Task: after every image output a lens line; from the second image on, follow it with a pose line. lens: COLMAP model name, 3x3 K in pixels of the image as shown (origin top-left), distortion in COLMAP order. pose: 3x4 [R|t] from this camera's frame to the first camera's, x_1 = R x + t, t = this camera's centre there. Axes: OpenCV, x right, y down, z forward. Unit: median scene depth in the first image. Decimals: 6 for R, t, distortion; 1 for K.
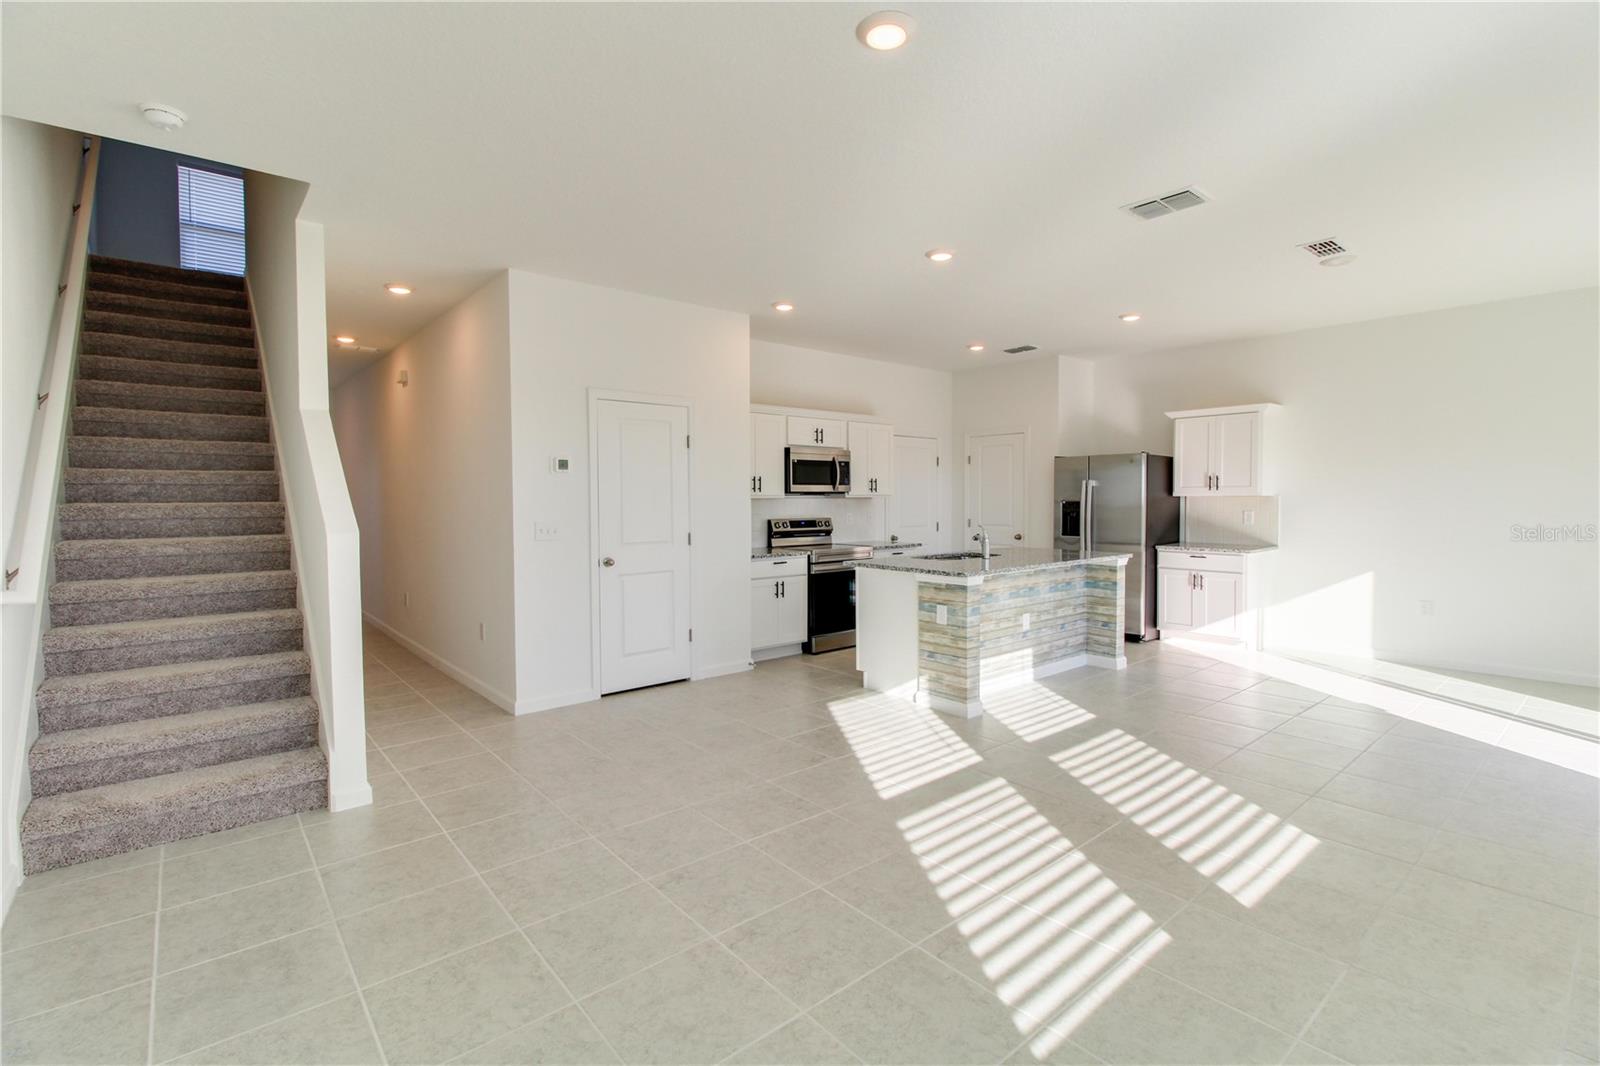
lens RADIAL K [[727.2, 0, 801.9], [0, 727.2, 524.8], [0, 0, 1]] dist [0.001417, -0.008755]
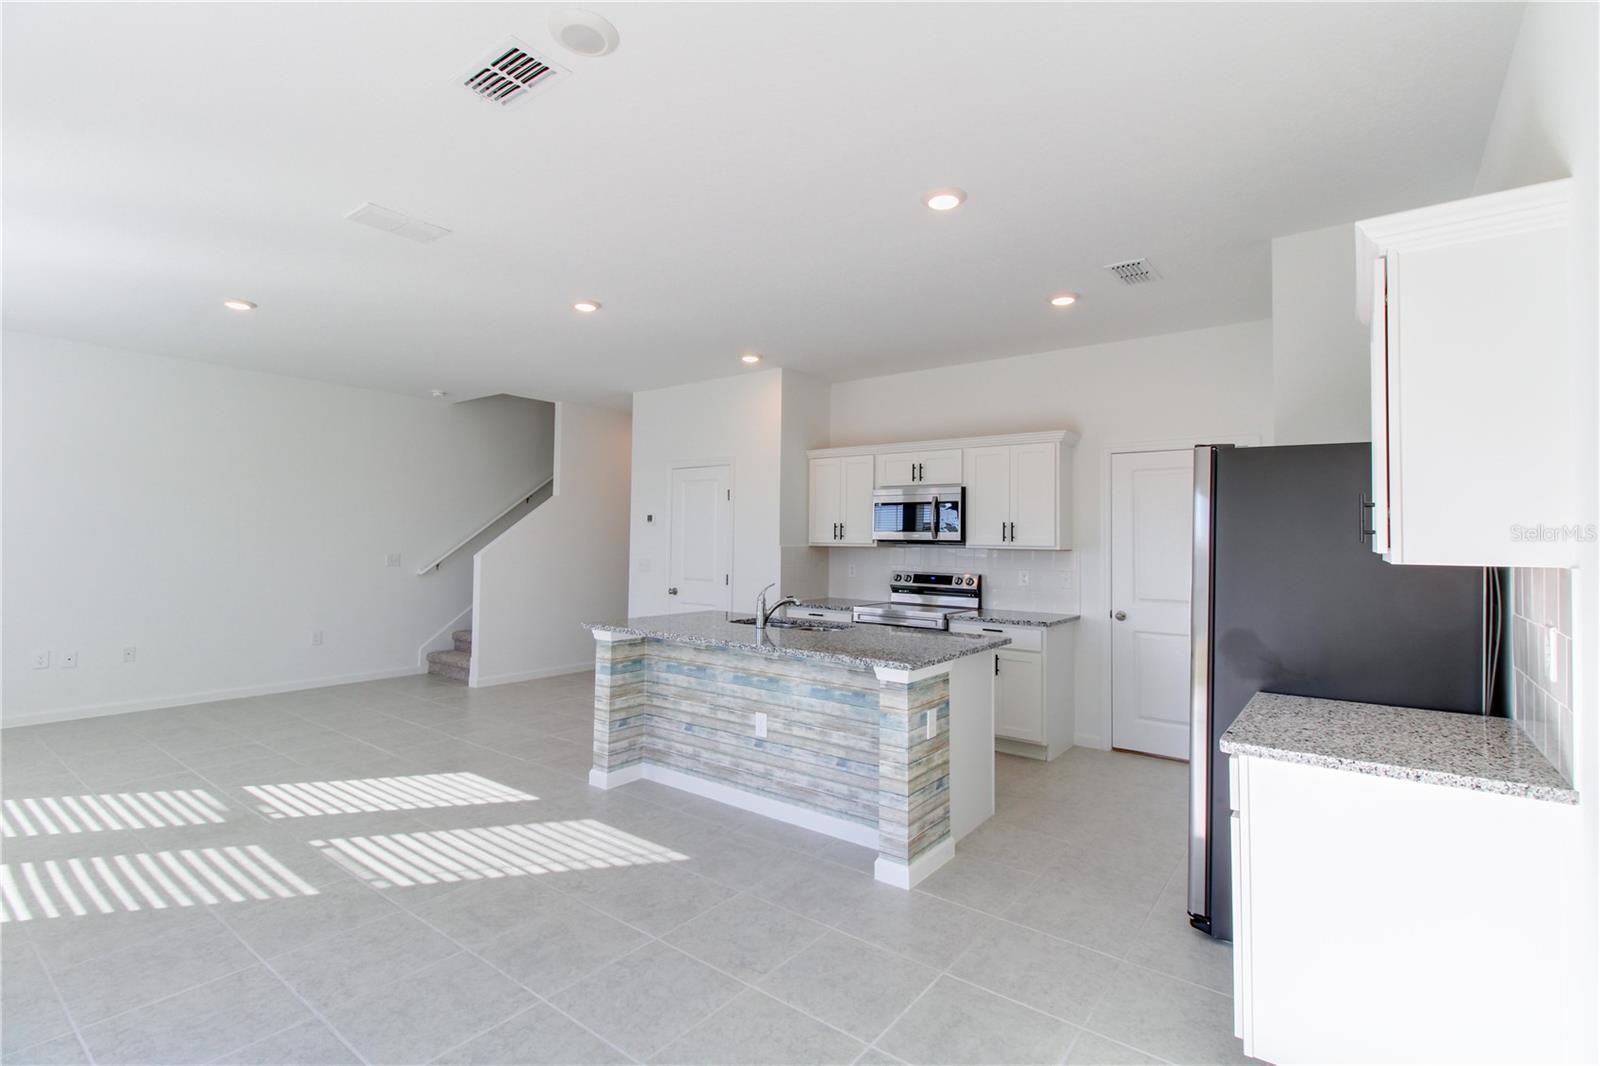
lens RADIAL K [[727.2, 0, 798.6], [0, 727.2, 526.3], [0, 0, 1]] dist [0.001417, -0.008755]
pose [[0.218249, -0.012838, -0.975809, 1.063410], [-0.051785, 0.998352, -0.024716, -0.045276], [0.974518, 0.055926, 0.217224, 0.924338]]
